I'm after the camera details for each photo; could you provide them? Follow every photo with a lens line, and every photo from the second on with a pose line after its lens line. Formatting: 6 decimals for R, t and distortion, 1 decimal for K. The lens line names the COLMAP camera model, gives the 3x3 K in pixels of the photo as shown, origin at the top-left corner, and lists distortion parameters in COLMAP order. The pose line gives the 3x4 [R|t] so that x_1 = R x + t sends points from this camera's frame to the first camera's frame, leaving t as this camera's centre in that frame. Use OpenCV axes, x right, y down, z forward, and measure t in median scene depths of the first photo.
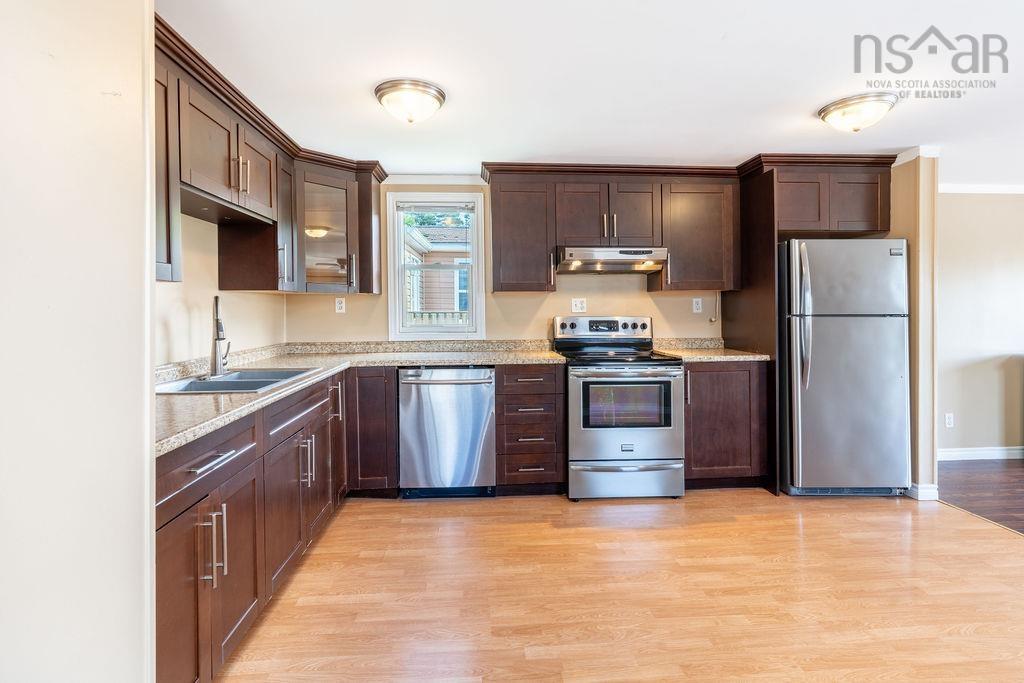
lens RADIAL K [[496.7, 0, 509.1], [0, 496.7, 295.9], [0, 0, 1]] dist [0.000900, -0.000146]
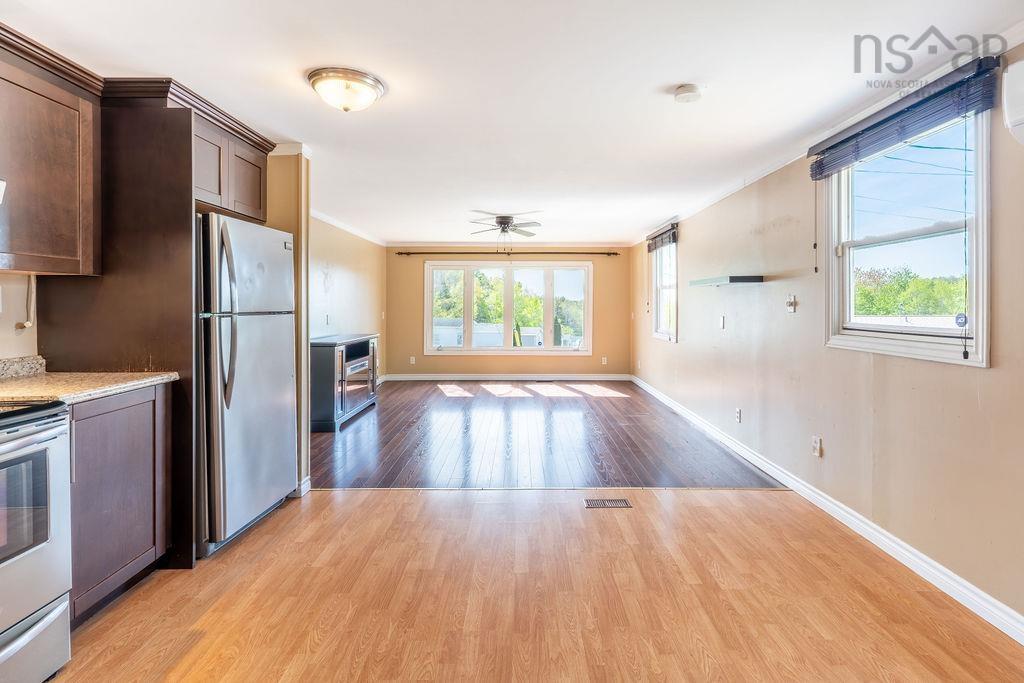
lens RADIAL K [[496.9, 0, 528.7], [0, 496.9, 305.4], [0, 0, 1]] dist [0.001707, 0.000578]
pose [[0.054060, 0.000546, 0.998538, -0.146961], [-0.026556, 0.999647, 0.000891, 0.012447], [-0.998184, -0.026566, 0.054055, 0.484869]]
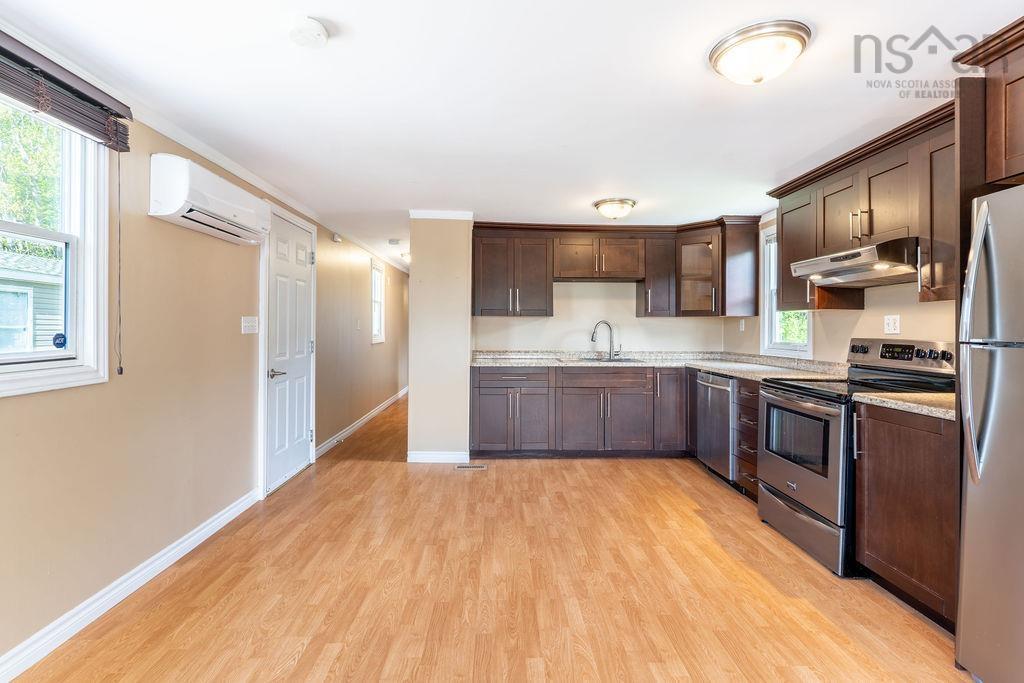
lens RADIAL K [[487.5, 0, 507.6], [0, 487.5, 323.6], [0, 0, 1]] dist [-0.000280, 0.000267]
pose [[-0.053163, -0.004431, -0.998576, 1.102858], [0.020827, 0.999768, -0.005545, 0.011023], [0.998369, -0.021092, -0.053059, 0.529841]]
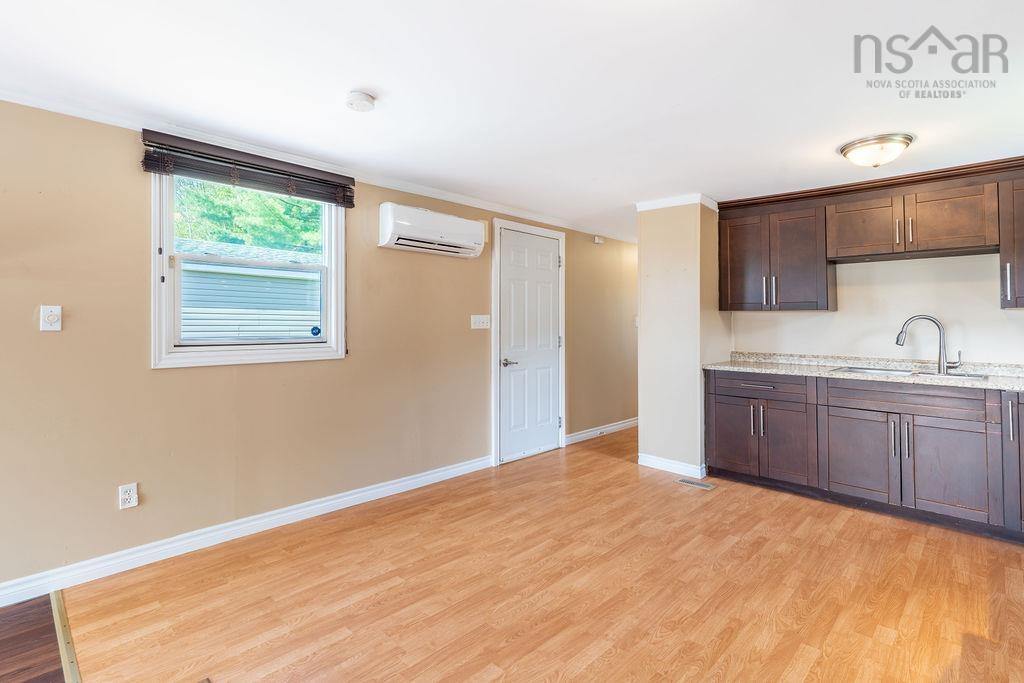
lens RADIAL K [[492.8, 0, 511.8], [0, 492.8, 310.0], [0, 0, 1]] dist [-0.001255, 0.000227]
pose [[-0.749197, -0.018362, -0.662093, 0.899171], [0.012893, 0.999022, -0.042295, 0.021861], [0.662222, -0.040223, -0.748227, 0.949919]]
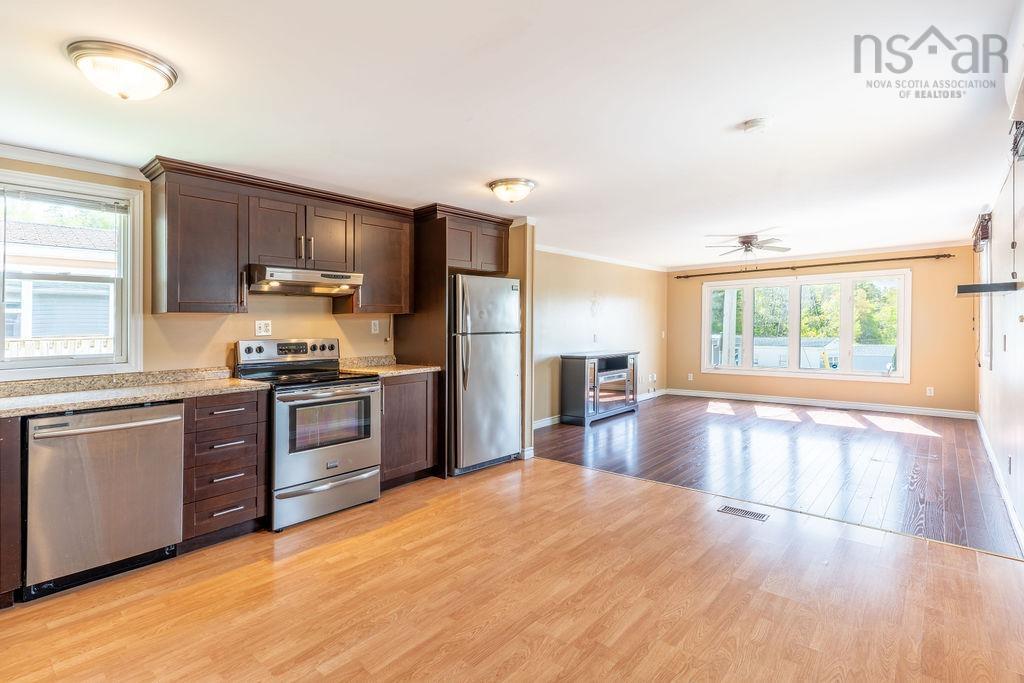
lens RADIAL K [[492.8, 0, 511.8], [0, 492.8, 310.0], [0, 0, 1]] dist [-0.001255, 0.000227]
pose [[0.706595, 0.015707, 0.707444, -0.223154], [-0.003960, 0.999826, -0.018244, 0.000380], [-0.707607, 0.010090, 0.706534, 0.005396]]
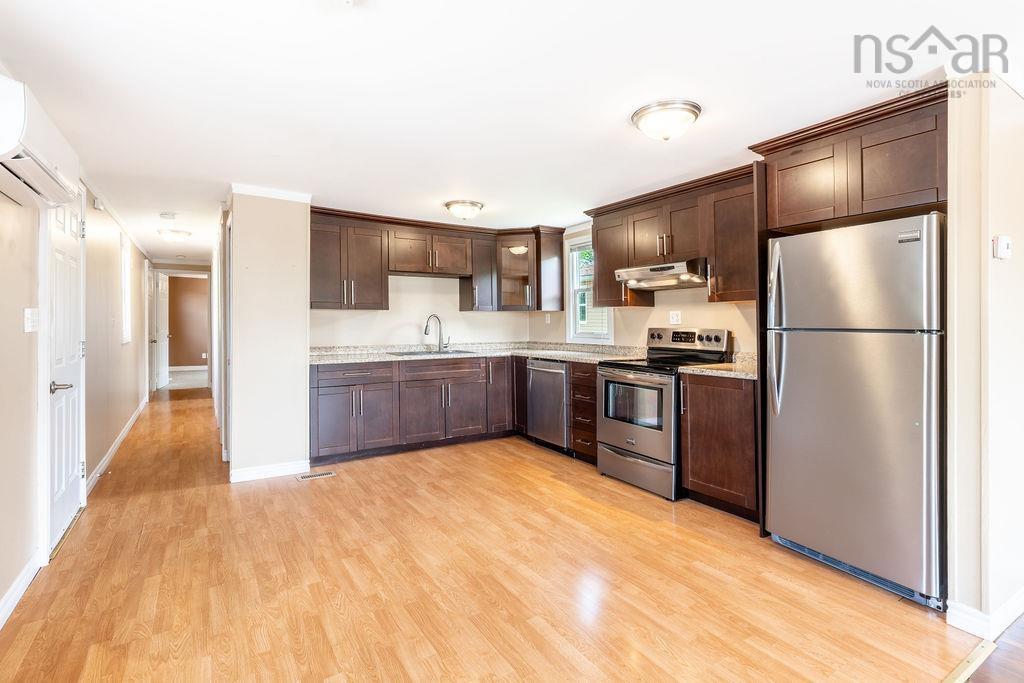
lens RADIAL K [[492.8, 0, 511.8], [0, 492.8, 310.0], [0, 0, 1]] dist [-0.001255, 0.000227]
pose [[0.472853, -0.017844, -0.880961, 1.089687], [0.021953, 0.999723, -0.008467, 0.004121], [0.880868, -0.015336, 0.473113, 0.212203]]
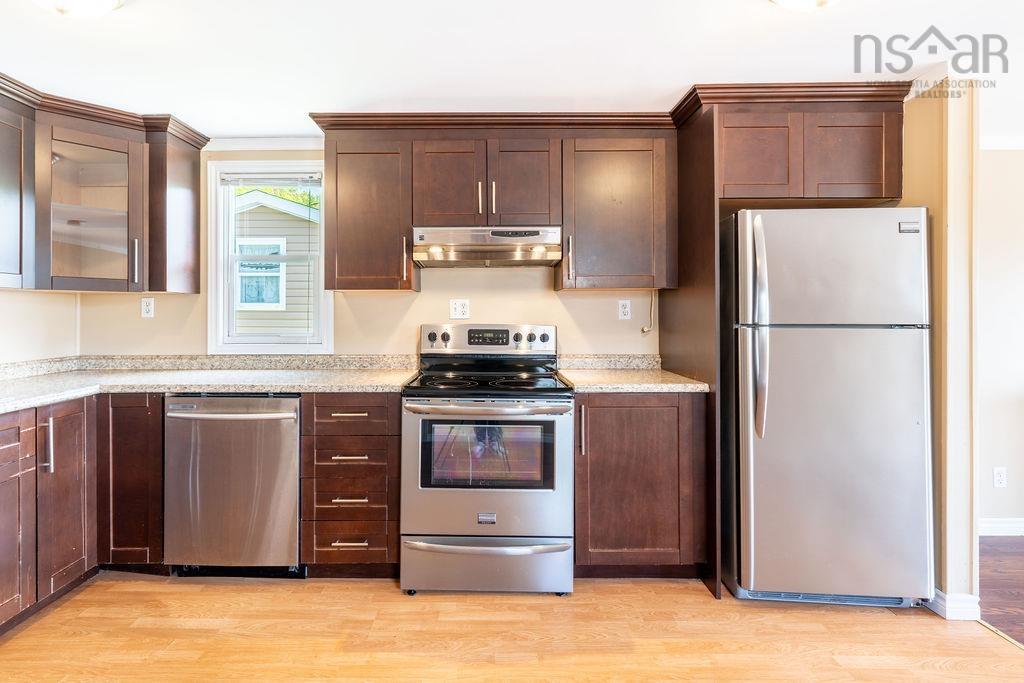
lens RADIAL K [[499.4, 0, 479.6], [0, 499.4, 297.7], [0, 0, 1]] dist [0.000492, 0.000302]
pose [[0.996625, 0.001975, -0.082061, 0.275470], [-0.002309, 0.999989, -0.003978, 0.005977], [0.082052, 0.004154, 0.996619, 0.307074]]
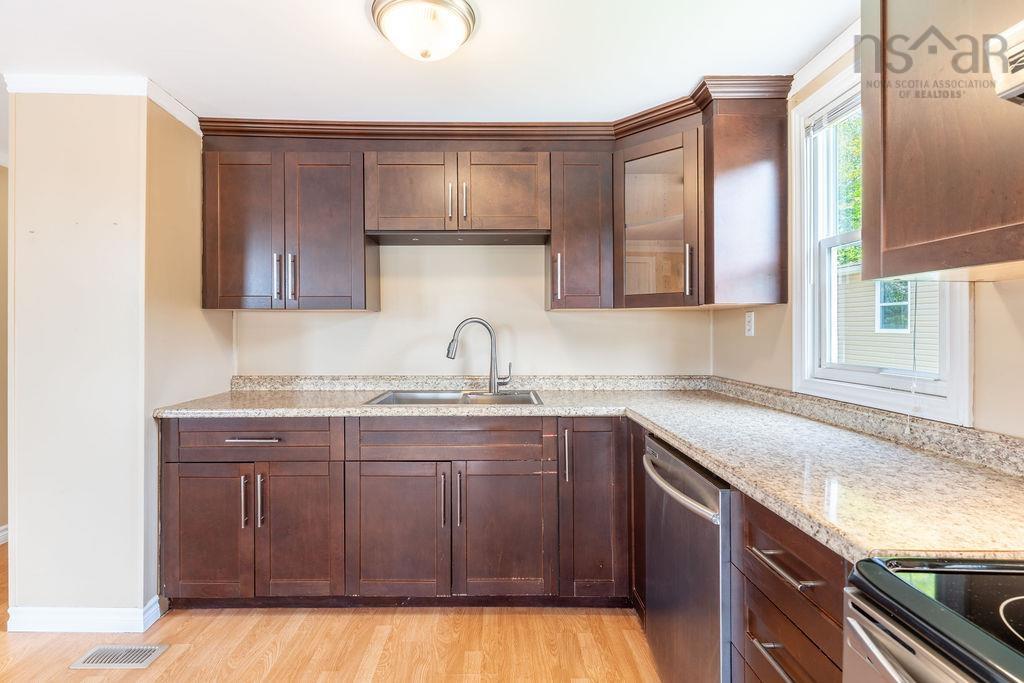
lens RADIAL K [[487.5, 0, 500.1], [0, 487.5, 328.1], [0, 0, 1]] dist [0.001812, 0.000292]
pose [[-0.065104, 0.000639, -0.997878, 0.339446], [0.026747, 0.999642, -0.001105, 0.018435], [0.997520, -0.026762, -0.065097, 0.837388]]
